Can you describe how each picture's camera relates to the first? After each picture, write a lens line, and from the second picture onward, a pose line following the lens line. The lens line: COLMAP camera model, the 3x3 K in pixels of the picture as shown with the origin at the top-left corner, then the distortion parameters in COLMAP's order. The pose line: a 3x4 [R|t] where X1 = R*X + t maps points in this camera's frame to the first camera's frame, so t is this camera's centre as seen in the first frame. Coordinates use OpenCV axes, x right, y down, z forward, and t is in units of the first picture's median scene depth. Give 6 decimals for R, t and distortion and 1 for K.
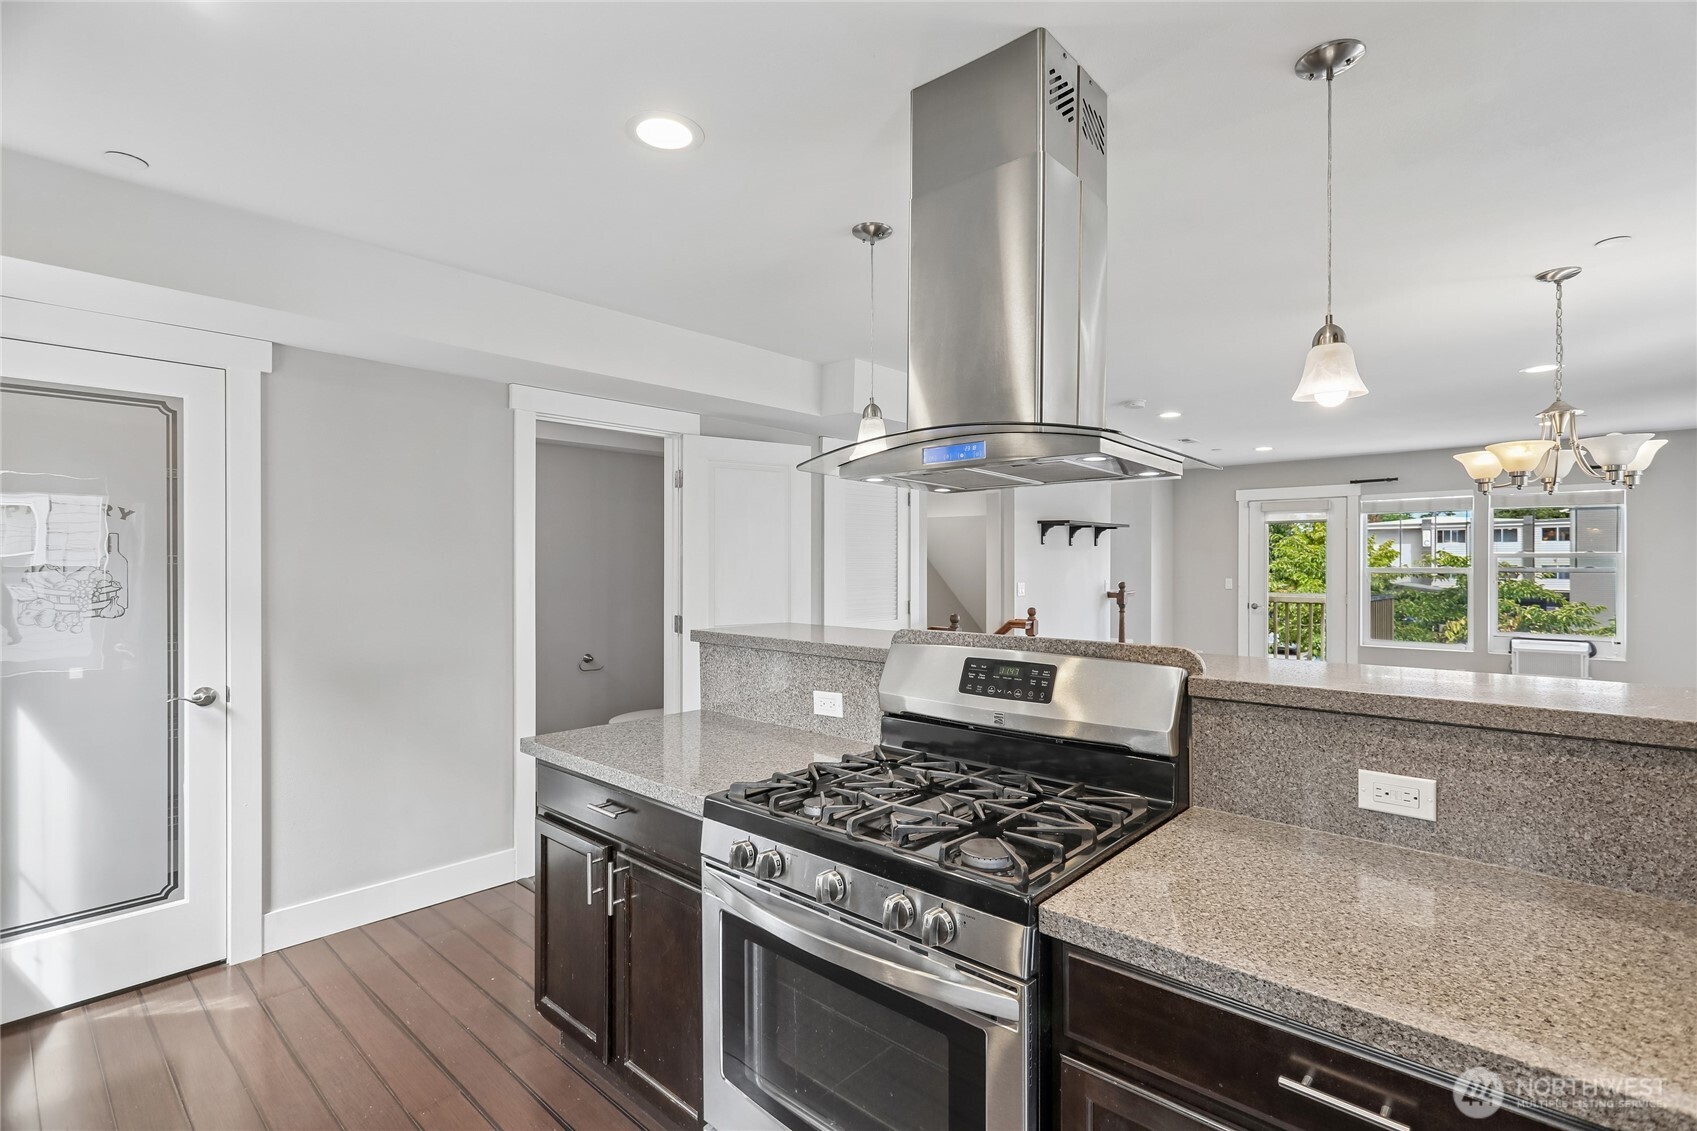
lens RADIAL K [[800.6, 0, 838.7], [0, 800.6, 565.1], [0, 0, 1]] dist [0.003090, 0.002857]
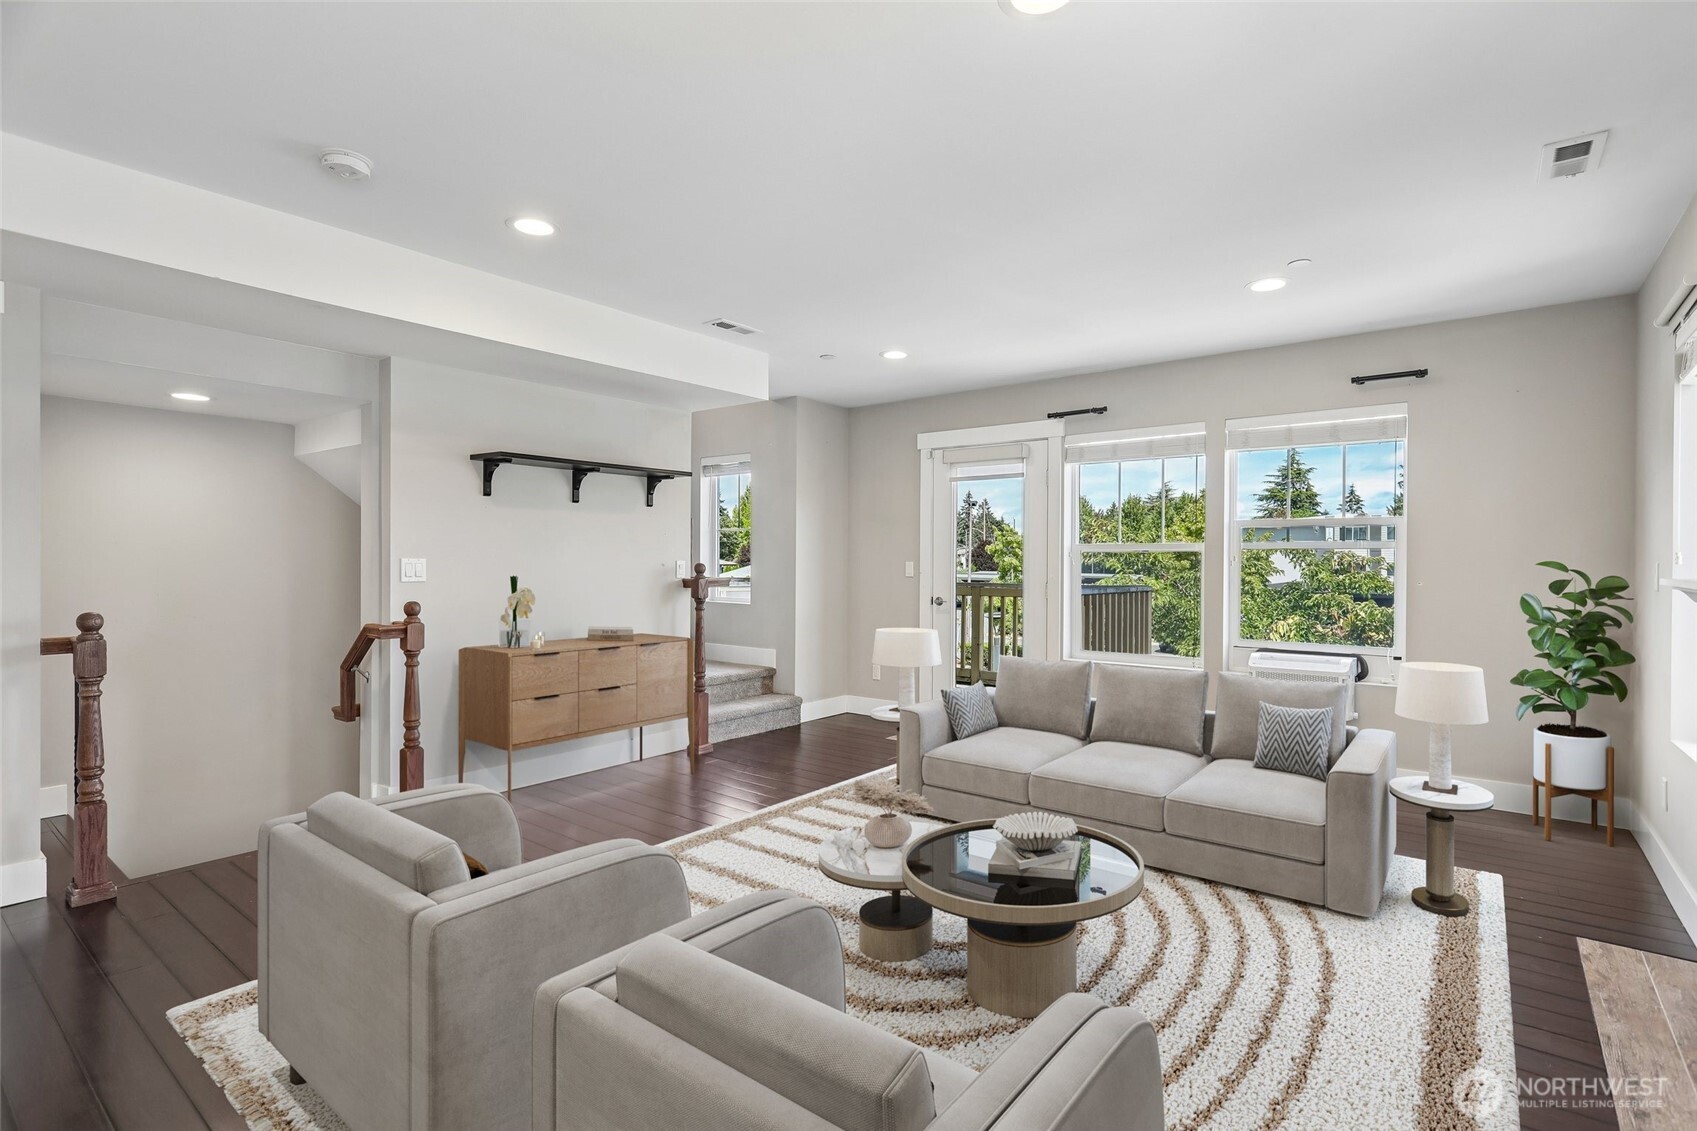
lens RADIAL K [[800.6, 0, 854.5], [0, 800.6, 567.8], [0, 0, 1]] dist [0.003090, 0.002857]
pose [[0.996690, 0.005534, 0.081104, 0.433058], [-0.006202, 0.999949, 0.007988, 0.019365], [-0.081056, -0.008464, 0.996674, 0.354790]]
